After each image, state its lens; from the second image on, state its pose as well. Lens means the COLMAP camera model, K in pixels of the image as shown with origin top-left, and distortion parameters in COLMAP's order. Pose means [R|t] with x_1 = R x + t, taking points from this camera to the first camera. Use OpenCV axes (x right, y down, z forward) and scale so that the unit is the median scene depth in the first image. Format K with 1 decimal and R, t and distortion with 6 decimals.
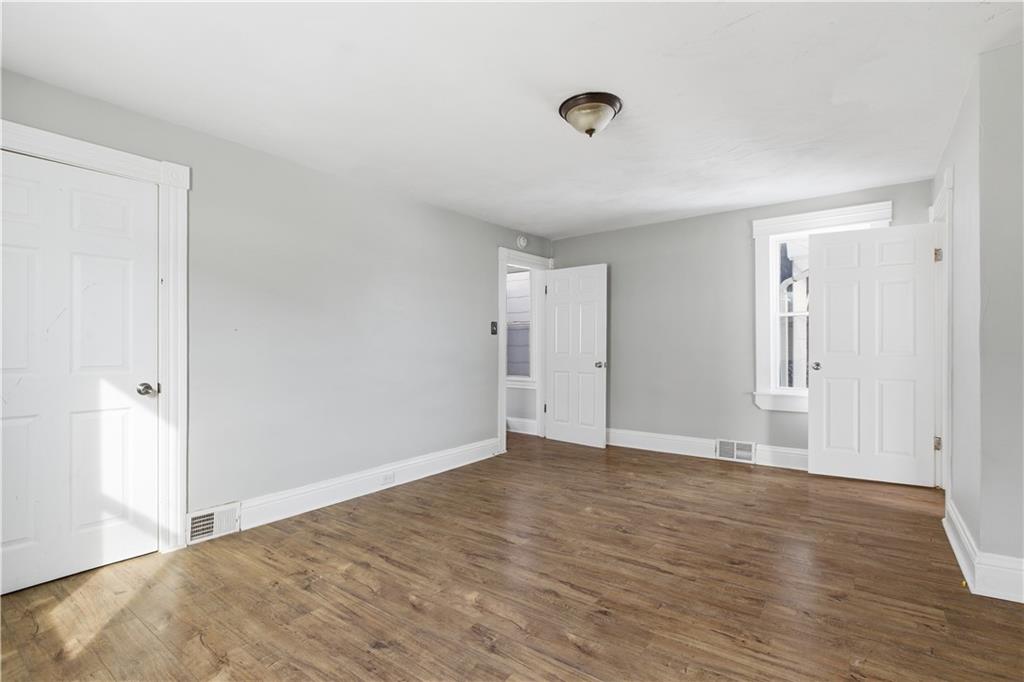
lens RADIAL K [[473.3, 0, 518.1], [0, 473.3, 340.6], [0, 0, 1]] dist [-0.002777, -0.000076]
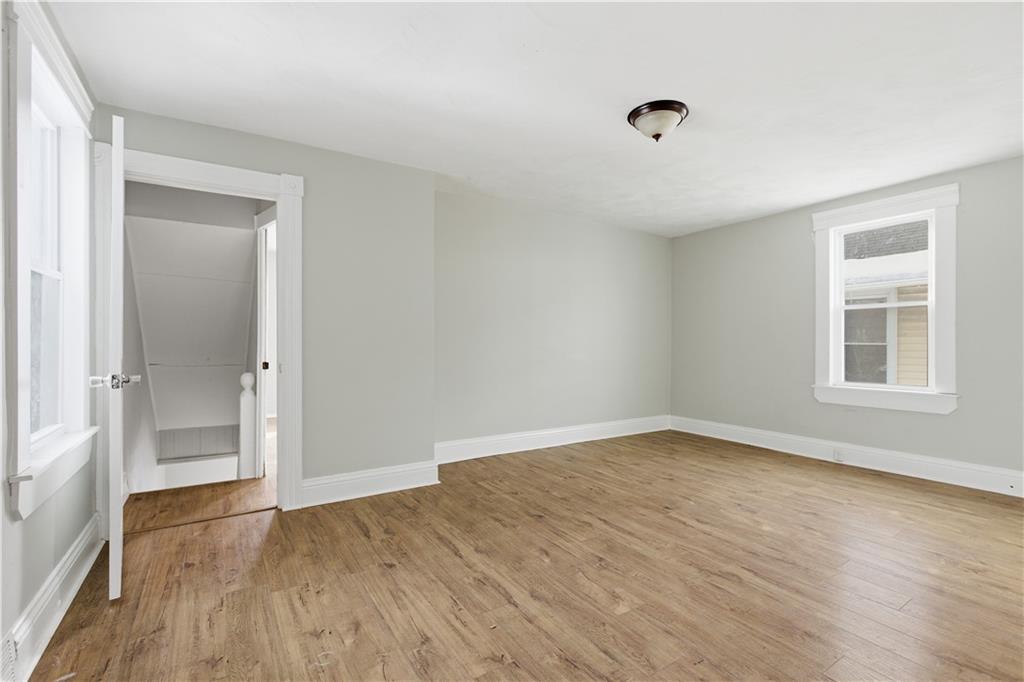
lens RADIAL K [[473.3, 0, 518.1], [0, 473.3, 340.6], [0, 0, 1]] dist [-0.002777, -0.000076]
pose [[-0.940352, 0.005269, 0.340163, 0.082996], [0.000908, 0.999915, -0.012978, 0.029066], [-0.340203, -0.011895, -0.940277, 2.003172]]
